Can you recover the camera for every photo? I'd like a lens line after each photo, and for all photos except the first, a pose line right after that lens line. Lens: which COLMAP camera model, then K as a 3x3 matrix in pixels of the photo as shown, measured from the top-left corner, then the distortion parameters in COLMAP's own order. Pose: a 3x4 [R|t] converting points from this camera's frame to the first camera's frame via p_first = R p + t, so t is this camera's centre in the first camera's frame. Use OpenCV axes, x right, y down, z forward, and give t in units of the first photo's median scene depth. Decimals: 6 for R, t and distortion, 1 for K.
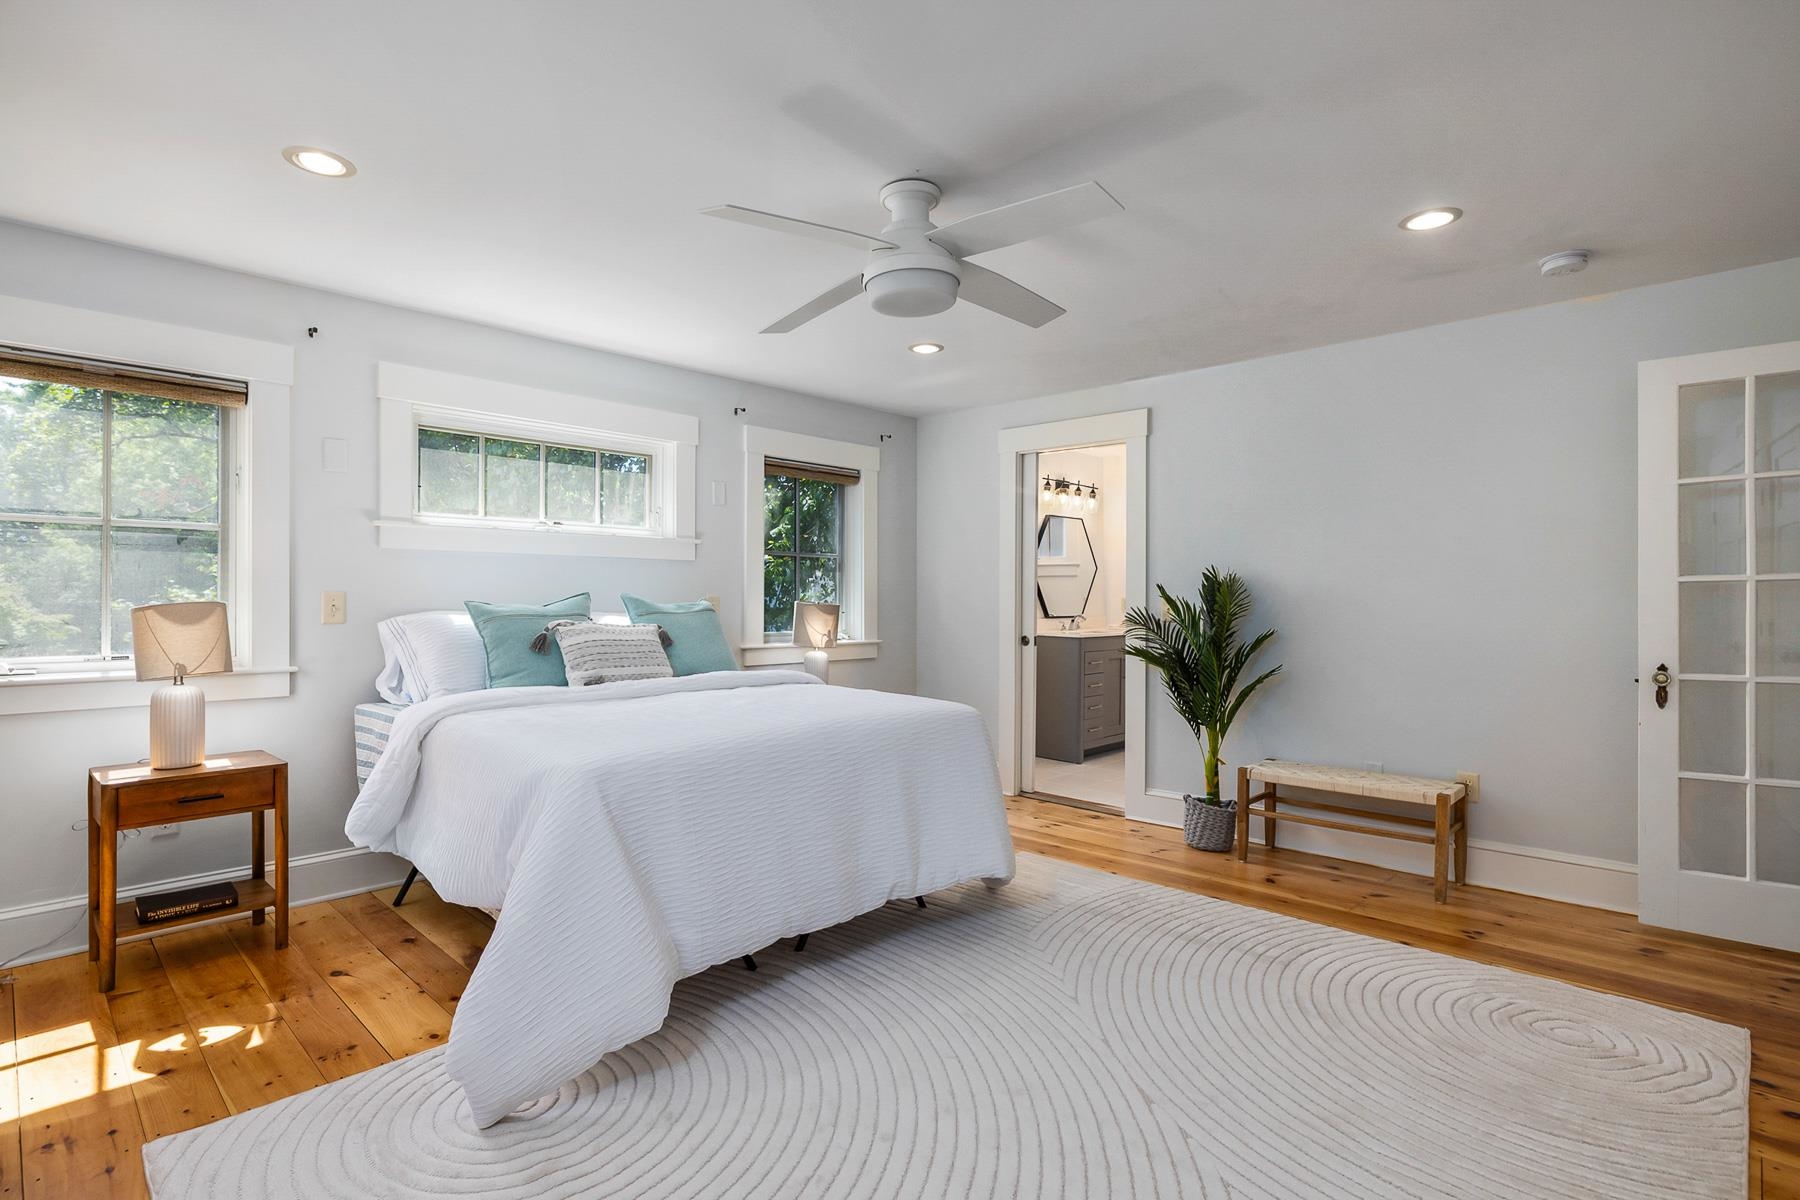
lens RADIAL K [[884.0, 0, 902.1], [0, 884.0, 575.6], [0, 0, 1]] dist [0.097644, -0.000027]
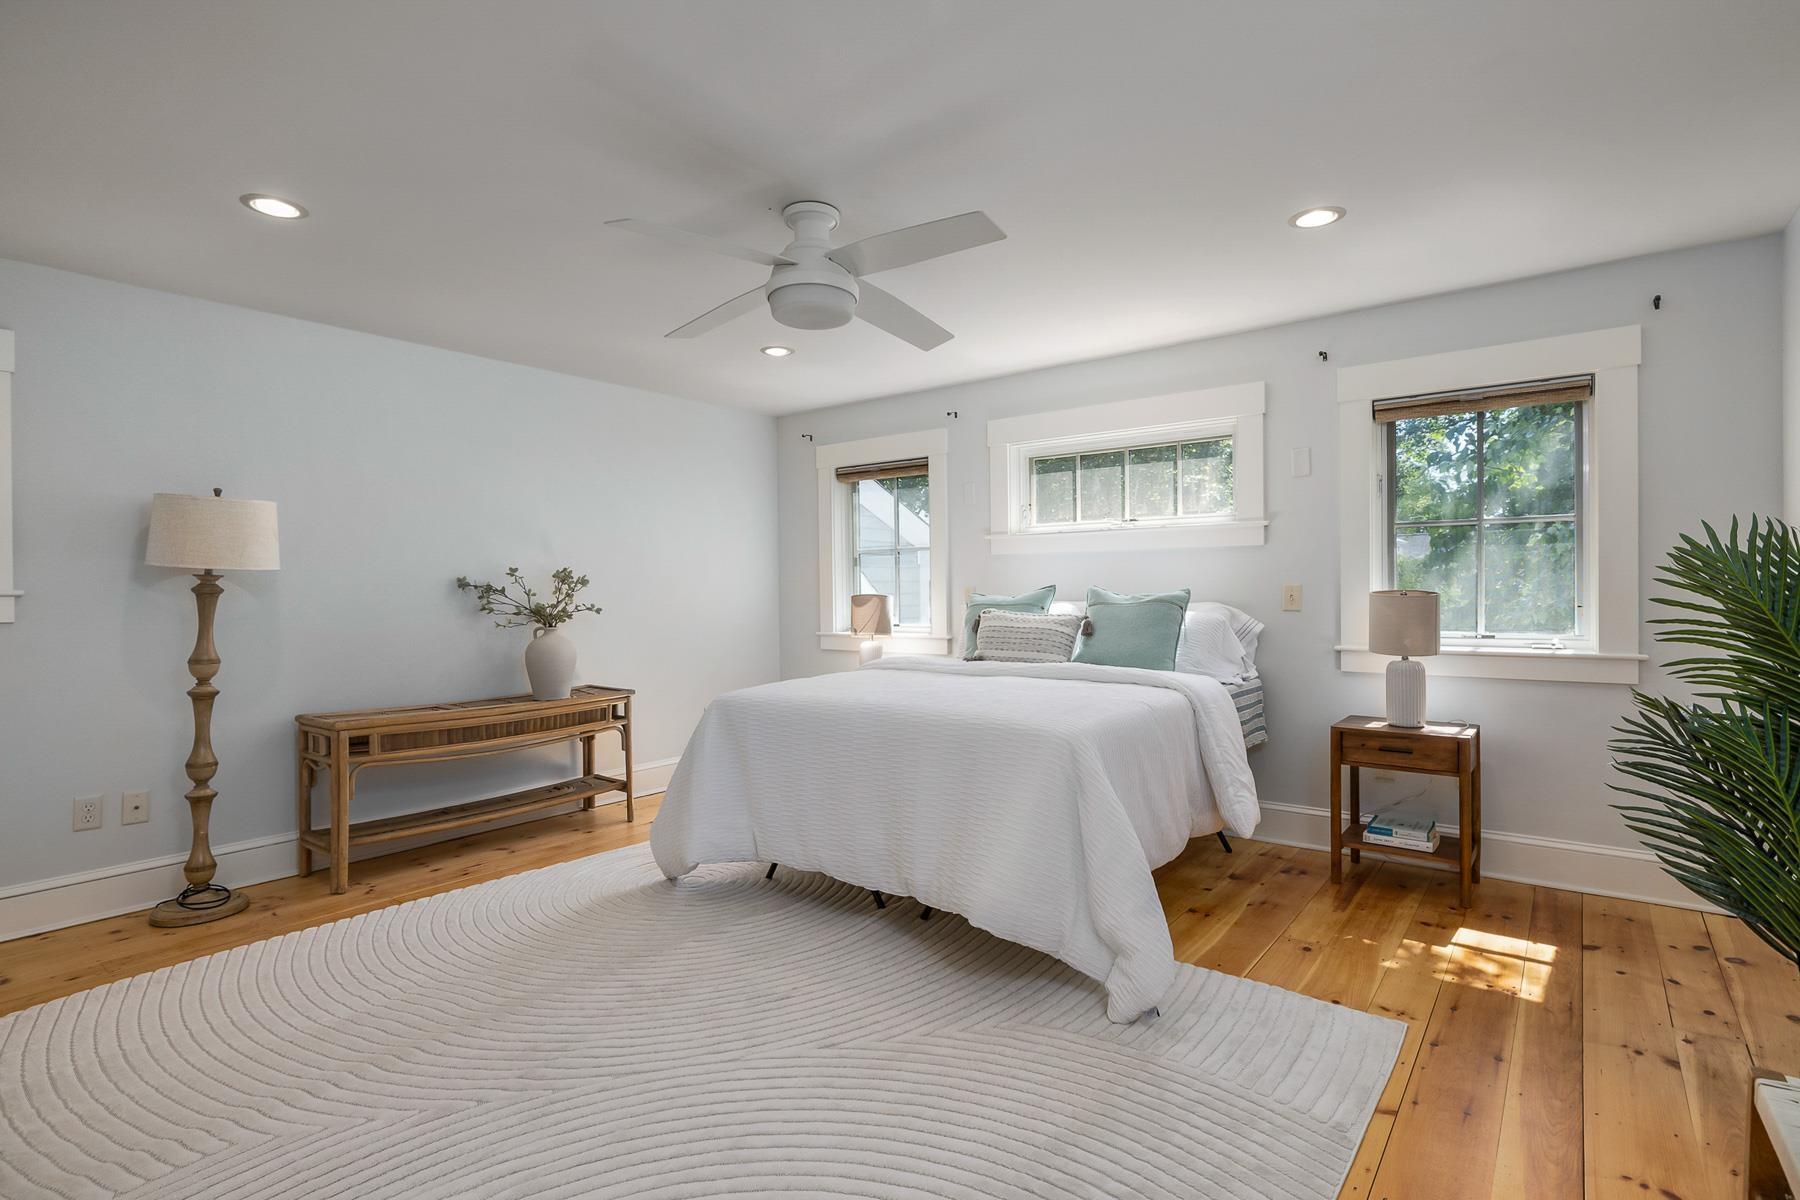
lens RADIAL K [[863.7, 0, 900.0], [0, 863.7, 600.0], [0, 0, 1]] dist [-0.022912, 0.000053]
pose [[0.104216, 0.009088, -0.994513, 0.583539], [0.032546, 0.999392, 0.012543, 0.015020], [0.994022, -0.033675, 0.103857, 0.565891]]
